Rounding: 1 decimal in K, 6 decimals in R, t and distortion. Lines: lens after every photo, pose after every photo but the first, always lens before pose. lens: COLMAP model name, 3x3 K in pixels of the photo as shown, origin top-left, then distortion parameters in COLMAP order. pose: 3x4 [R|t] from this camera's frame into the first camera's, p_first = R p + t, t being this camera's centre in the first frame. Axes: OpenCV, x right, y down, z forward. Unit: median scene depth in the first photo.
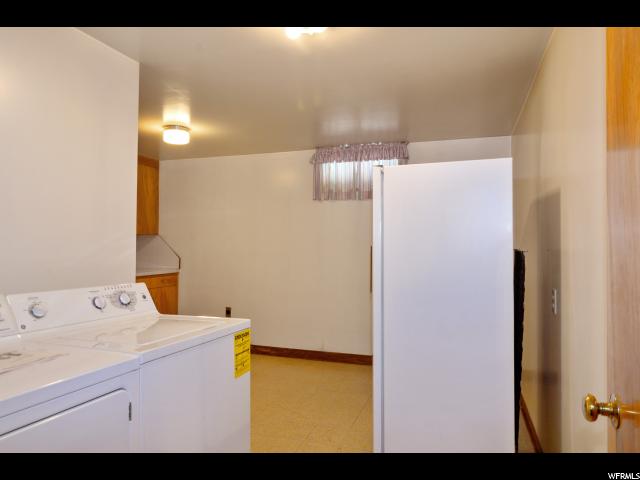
lens RADIAL K [[414.4, 0, 319.7], [0, 414.4, 239.8], [0, 0, 1]] dist [-0.002346, -0.000165]
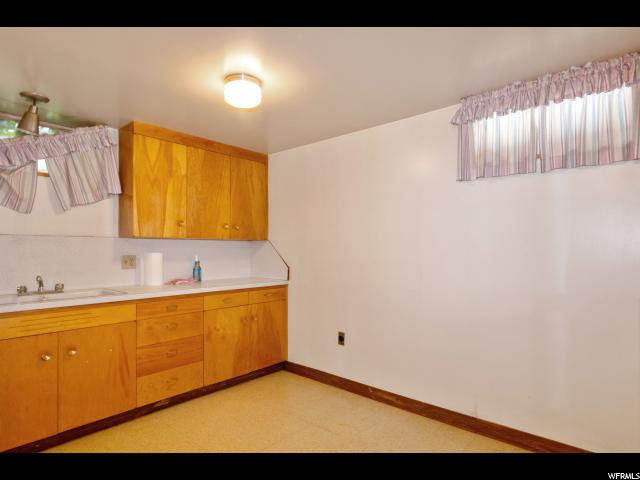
lens RADIAL K [[362.4, 0, 318.8], [0, 362.4, 246.5], [0, 0, 1]] dist [-0.000468, 0.003143]
pose [[0.925718, -0.006081, -0.378167, -0.003262], [0.002054, 0.999937, -0.011051, 0.011660], [0.378210, 0.009453, 0.925672, 0.404164]]
